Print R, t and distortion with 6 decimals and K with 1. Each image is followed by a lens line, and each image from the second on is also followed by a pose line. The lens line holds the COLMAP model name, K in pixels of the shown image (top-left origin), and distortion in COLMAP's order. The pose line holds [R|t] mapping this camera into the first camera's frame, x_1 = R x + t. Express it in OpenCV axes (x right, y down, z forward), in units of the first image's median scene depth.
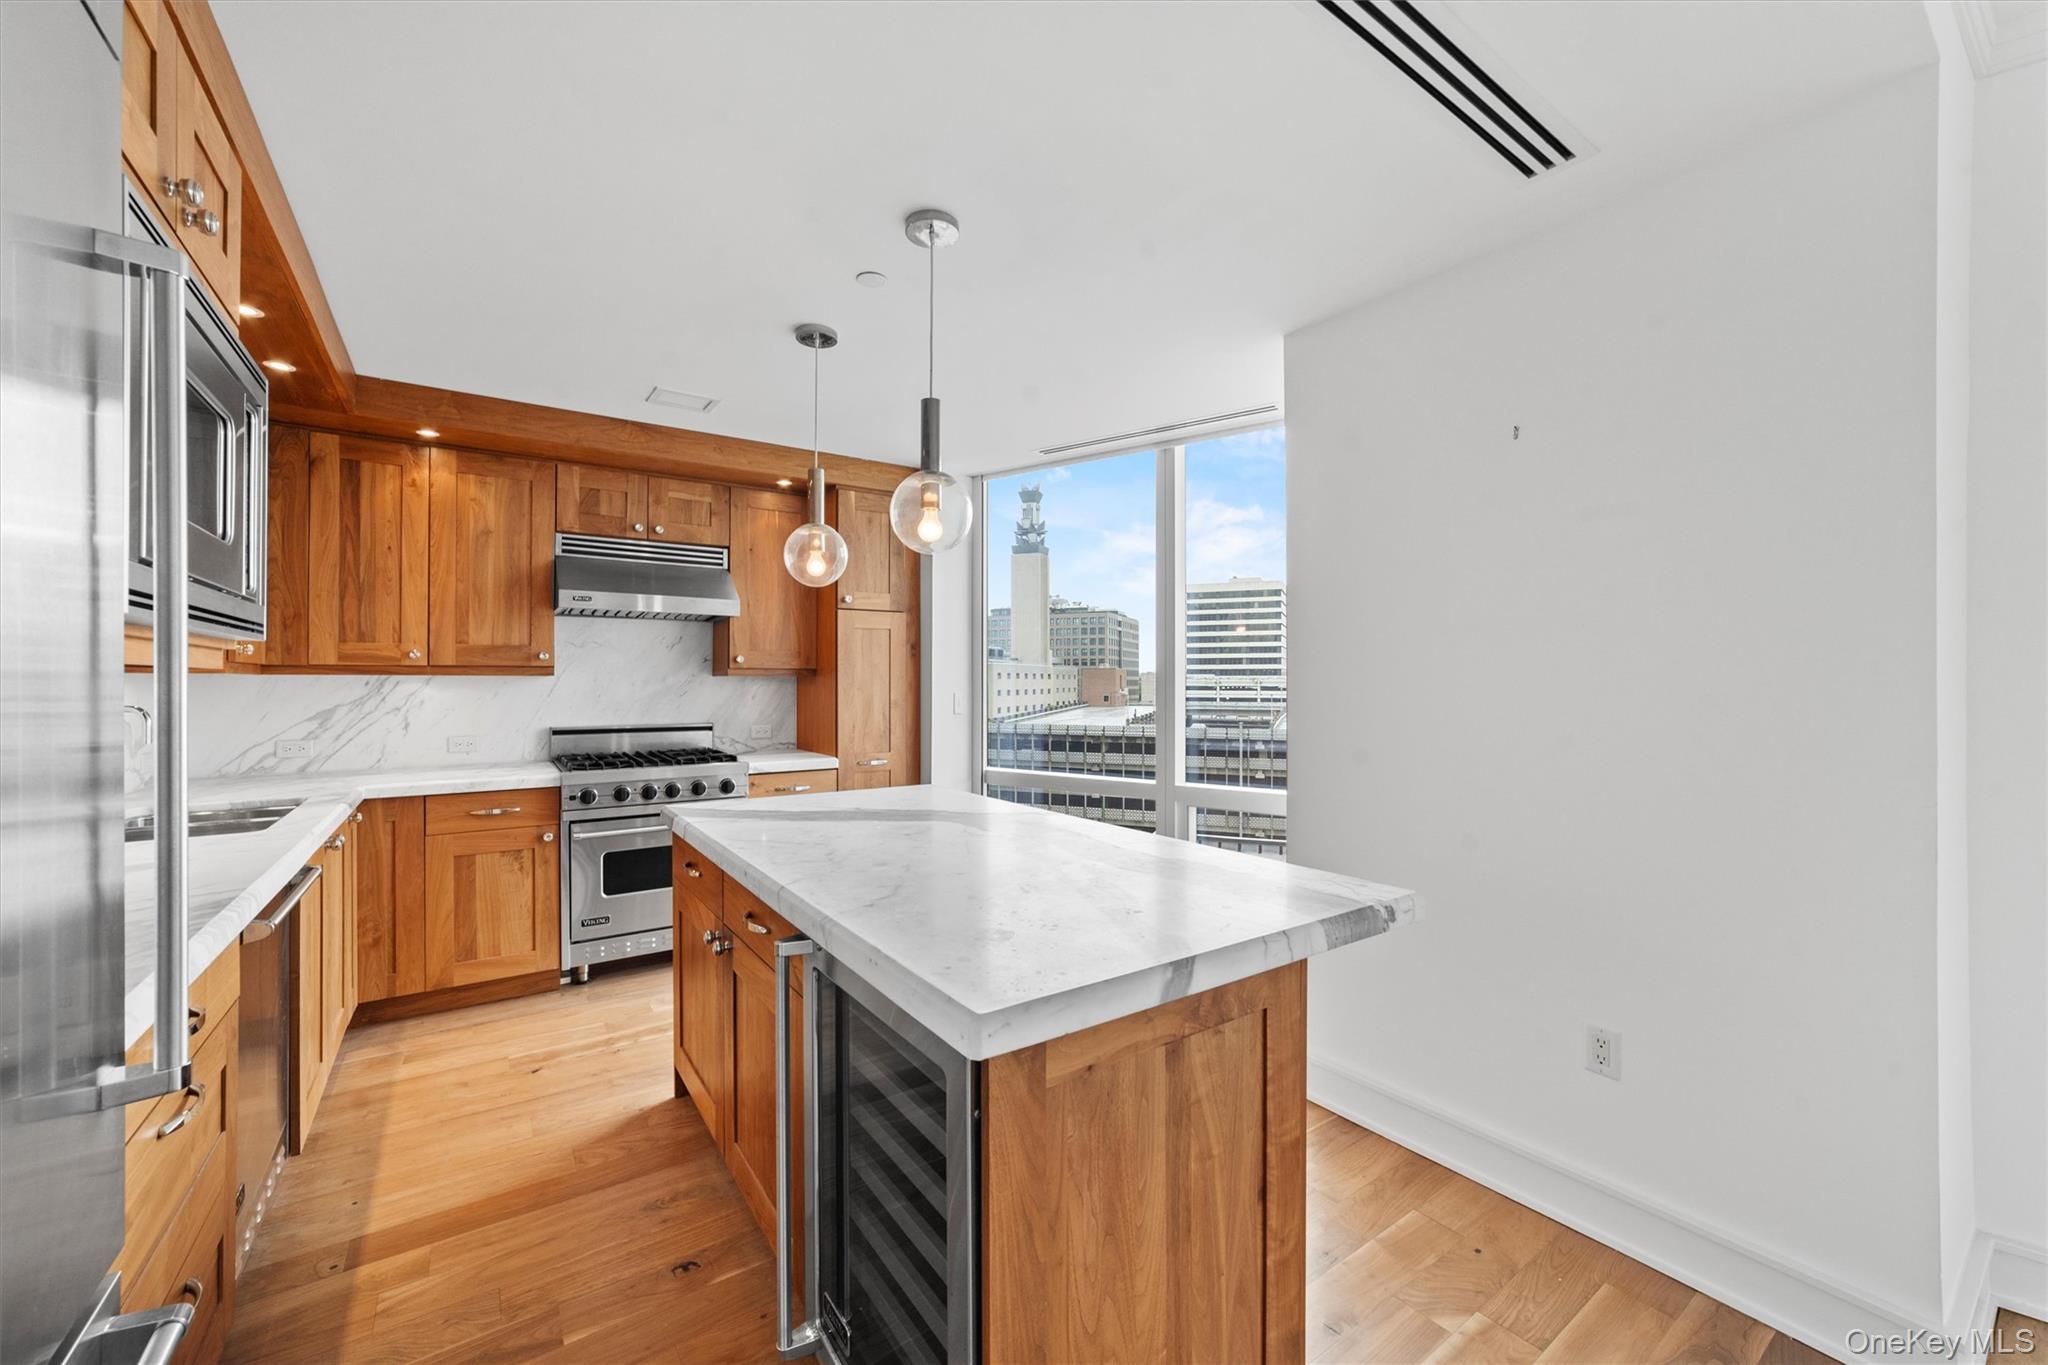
lens RADIAL K [[808.9, 0, 985.9], [0, 808.9, 678.6], [0, 0, 1]] dist [0.003020, 0.000352]
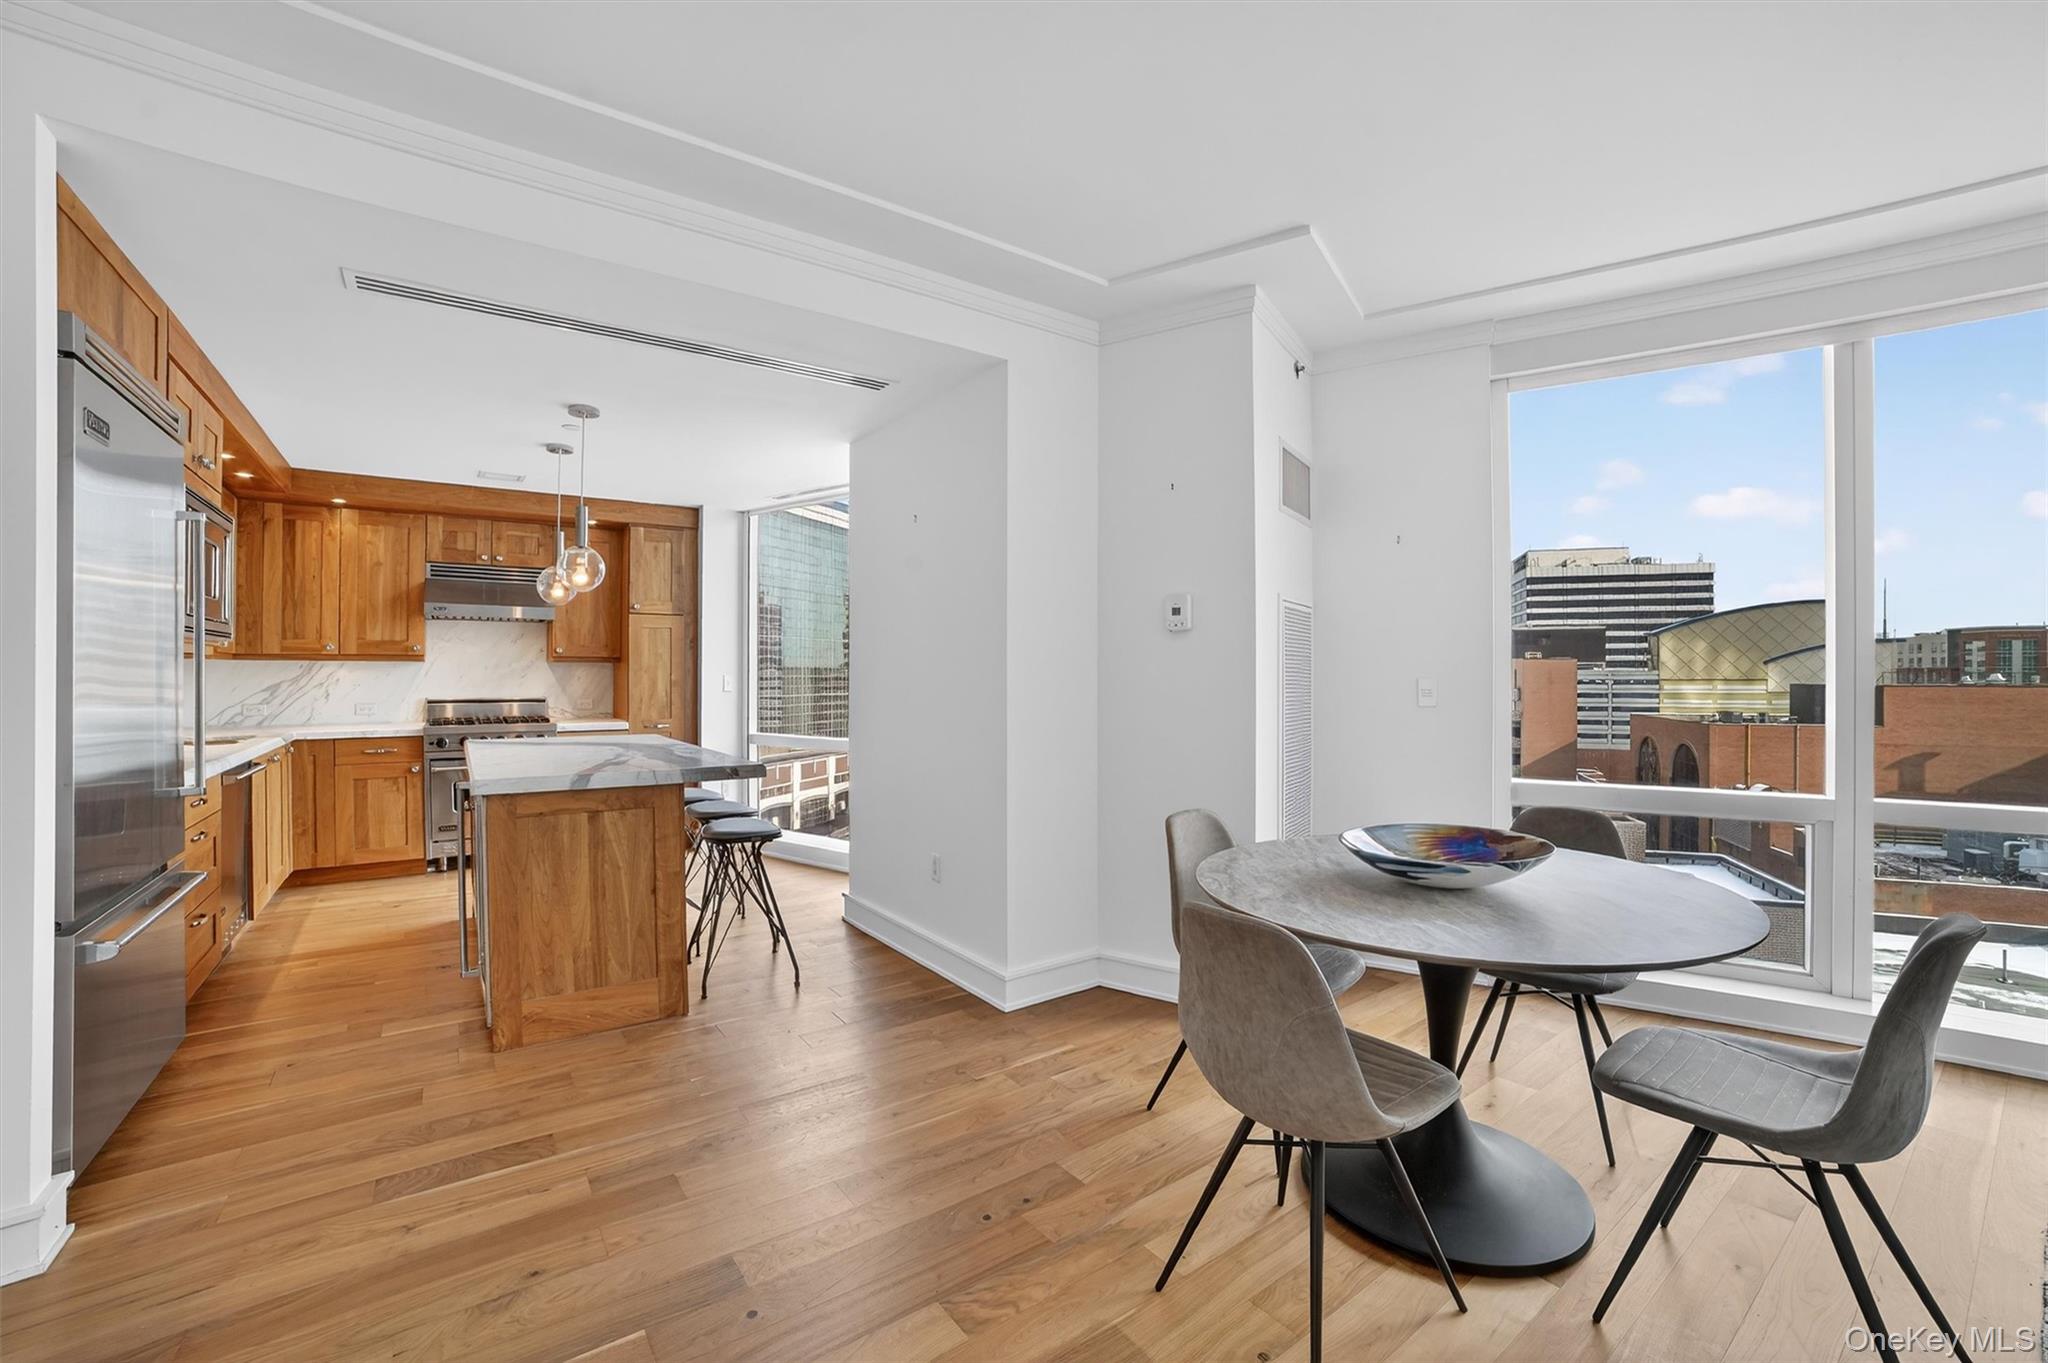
lens RADIAL K [[833.1, 0, 935.5], [0, 833.1, 673.8], [0, 0, 1]] dist [-0.037506, 0.000247]
pose [[0.999728, 0.001841, -0.023245, 0.446678], [-0.001736, 0.999988, 0.004566, 0.011038], [0.023253, -0.004525, 0.999719, -0.480721]]
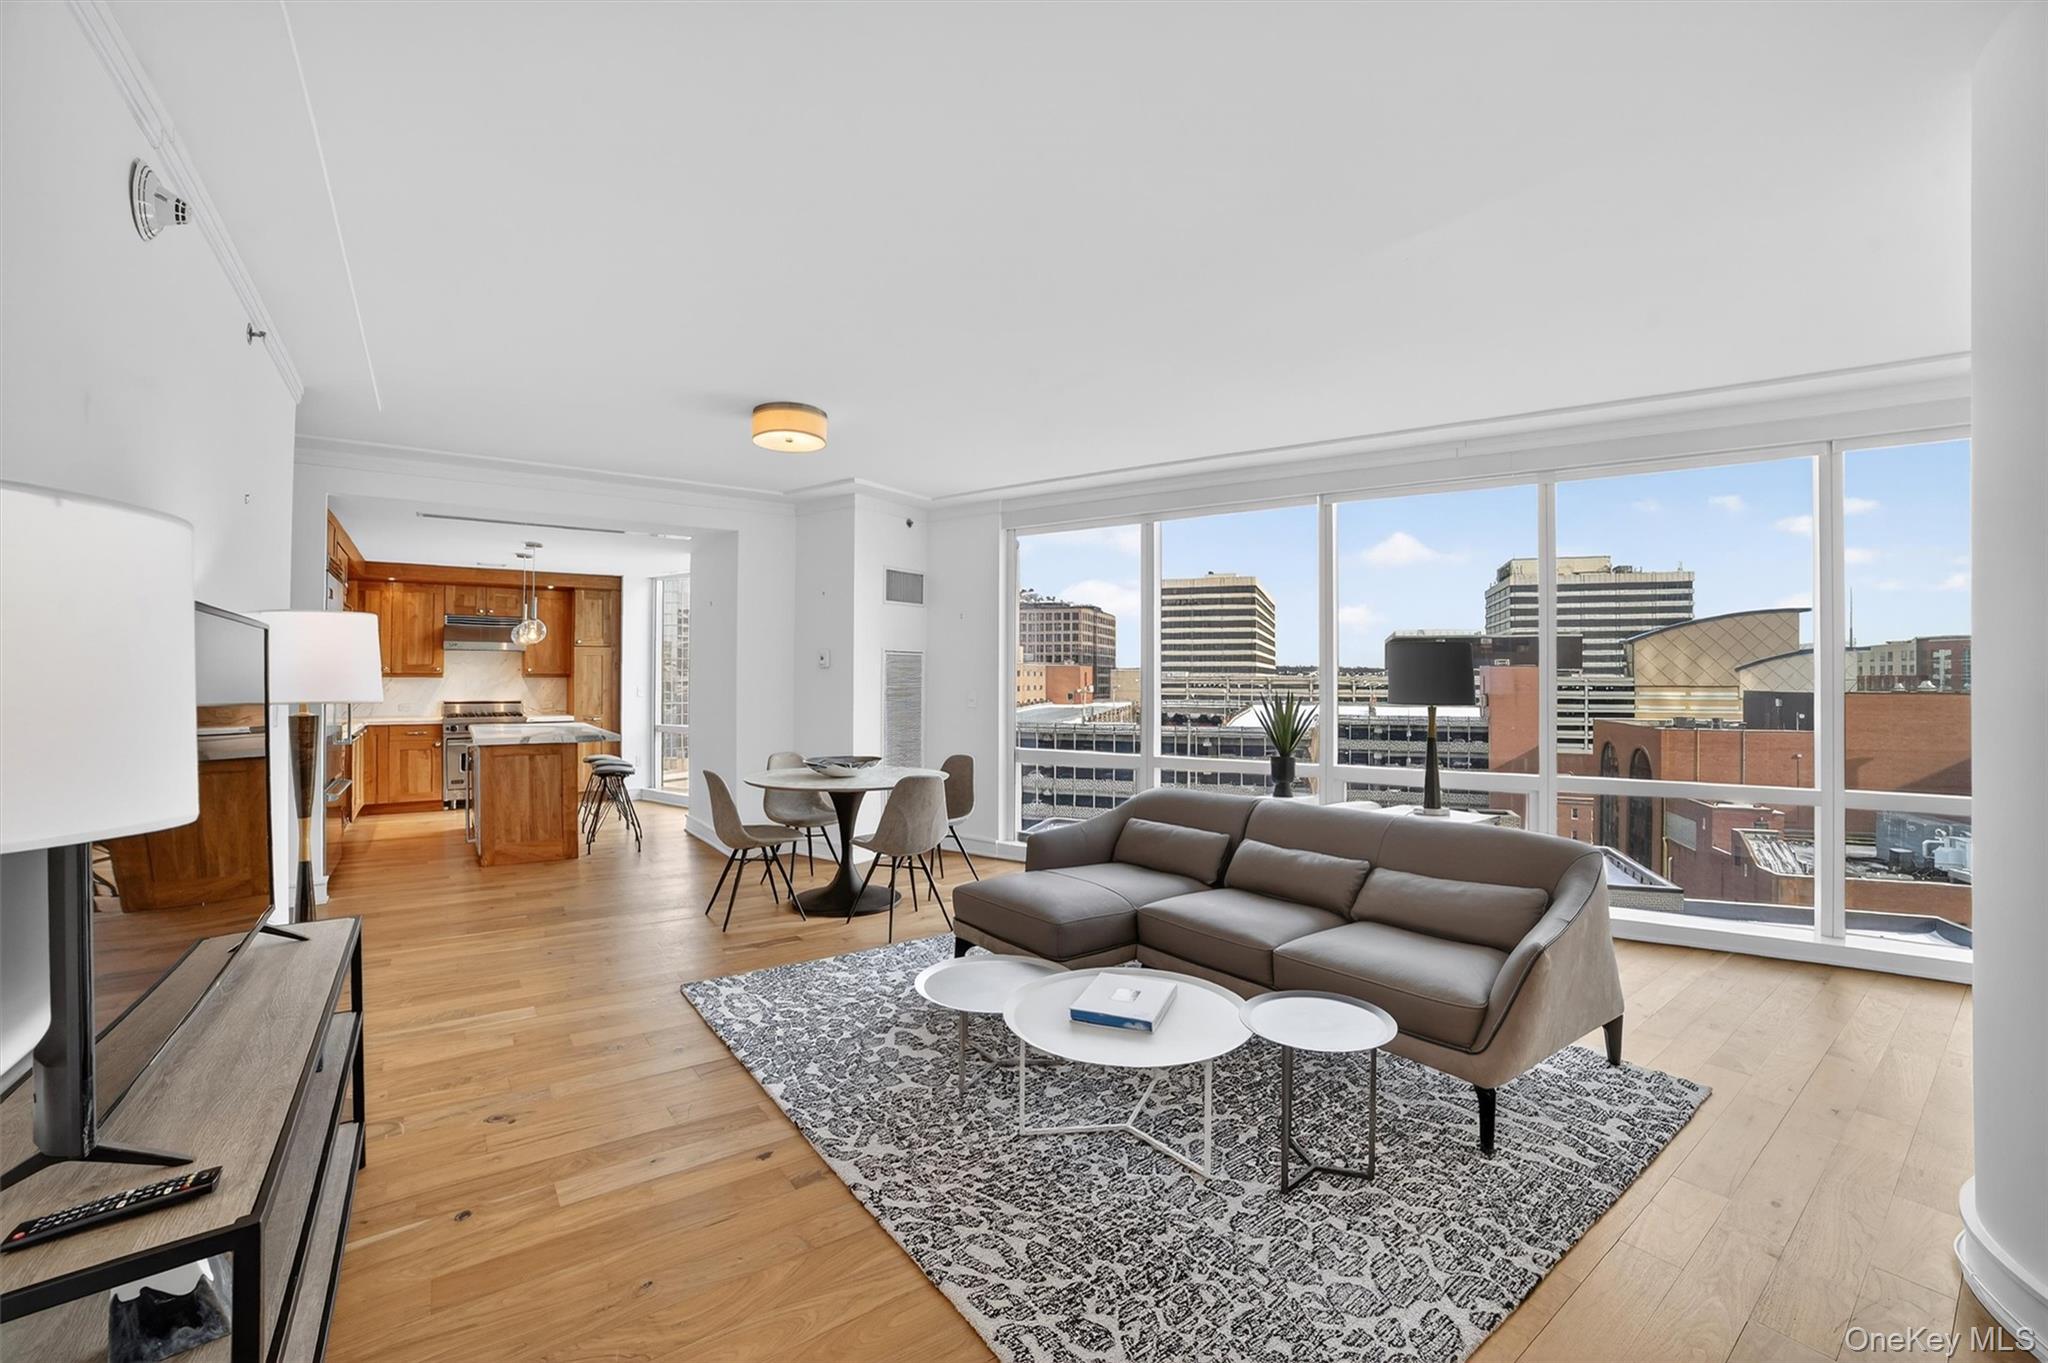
lens RADIAL K [[833.1, 0, 935.5], [0, 833.1, 673.8], [0, 0, 1]] dist [-0.037506, 0.000247]
pose [[0.999708, 0.004525, -0.023738, 0.995406], [-0.004544, 0.999989, -0.000773, -0.019552], [0.023734, 0.000881, 0.999718, -1.406899]]
